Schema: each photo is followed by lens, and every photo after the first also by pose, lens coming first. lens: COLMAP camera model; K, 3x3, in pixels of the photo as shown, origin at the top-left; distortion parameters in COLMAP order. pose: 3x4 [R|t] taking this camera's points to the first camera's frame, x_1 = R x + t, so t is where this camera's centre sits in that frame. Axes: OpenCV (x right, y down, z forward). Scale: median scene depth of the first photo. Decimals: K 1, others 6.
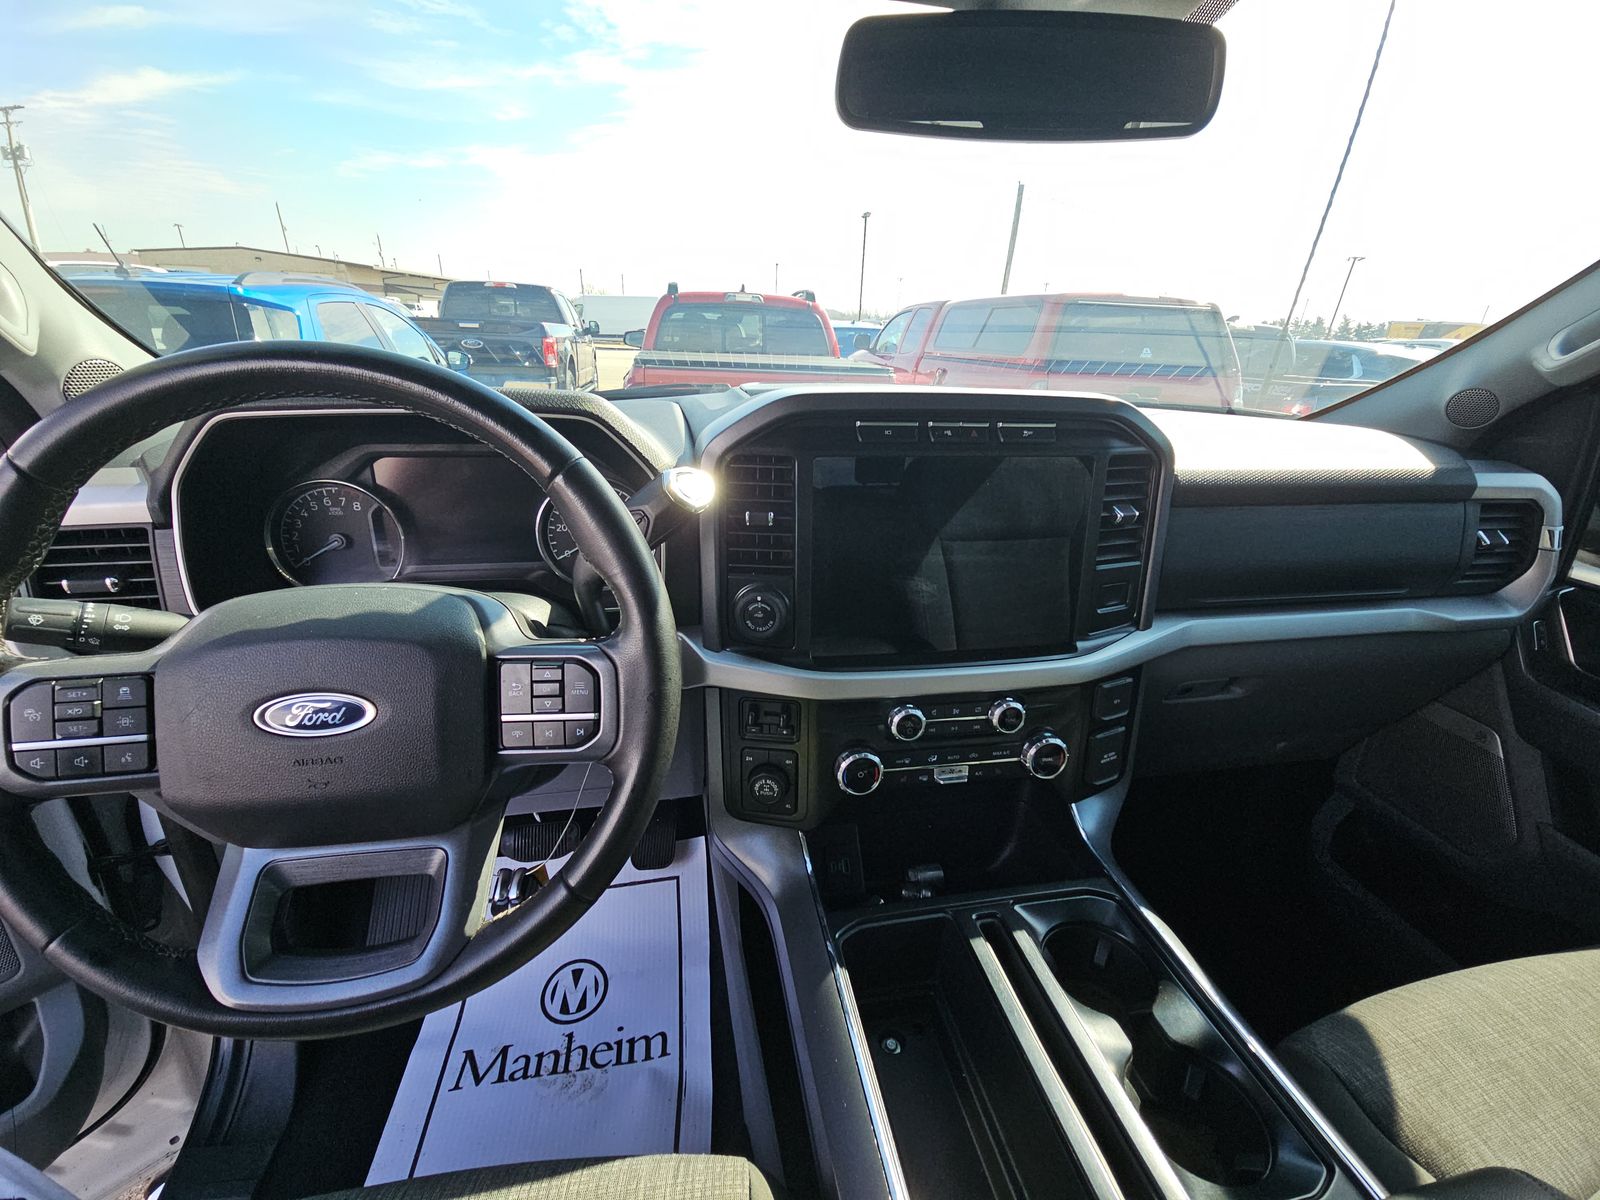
lens RADIAL K [[645.3, 0, 795.3], [0, 645.3, 601.1], [0, 0, 1]] dist [-0.028073, -0.000306]
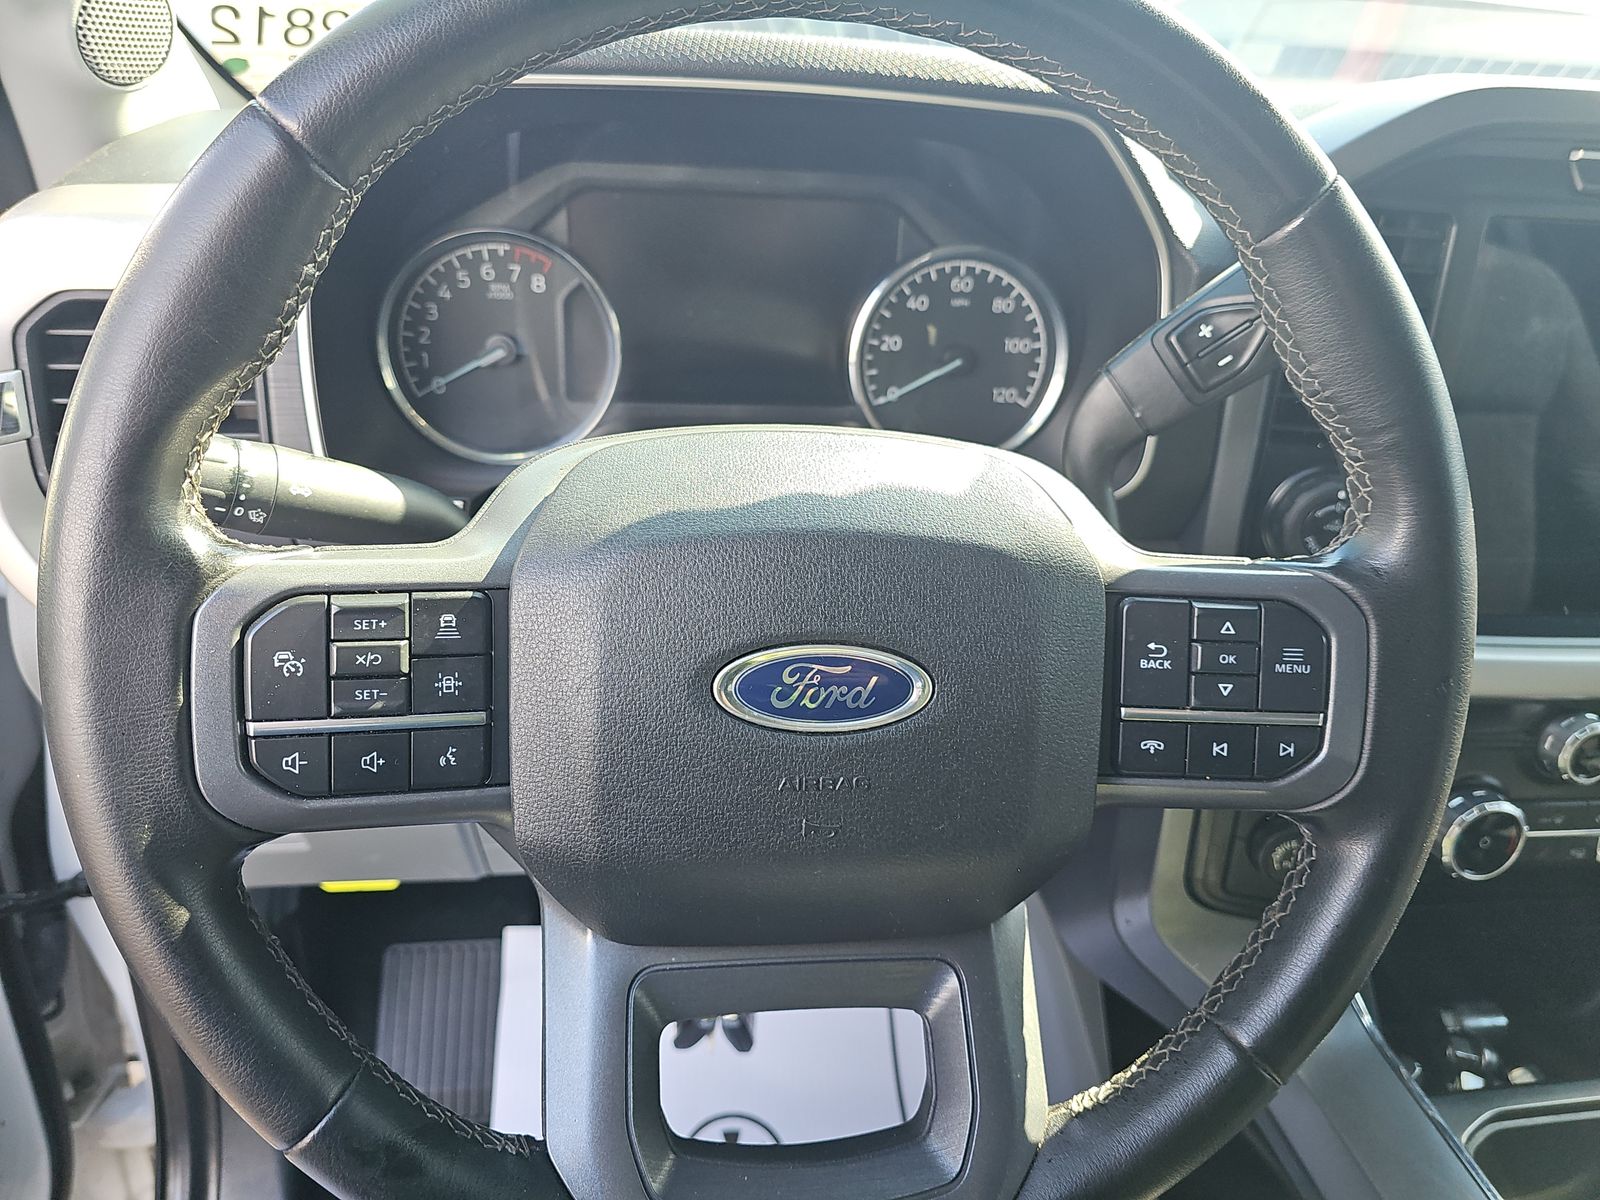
lens RADIAL K [[1085.8, 0, 794.9], [0, 1085.8, 595.7], [0, 0, 1]] dist [-0.007088, 0.001559]
pose [[0.997270, 0.052929, -0.051483, -0.725851], [-0.048374, 0.995118, 0.086020, 0.036056], [0.055785, -0.083295, 0.994962, 0.165984]]
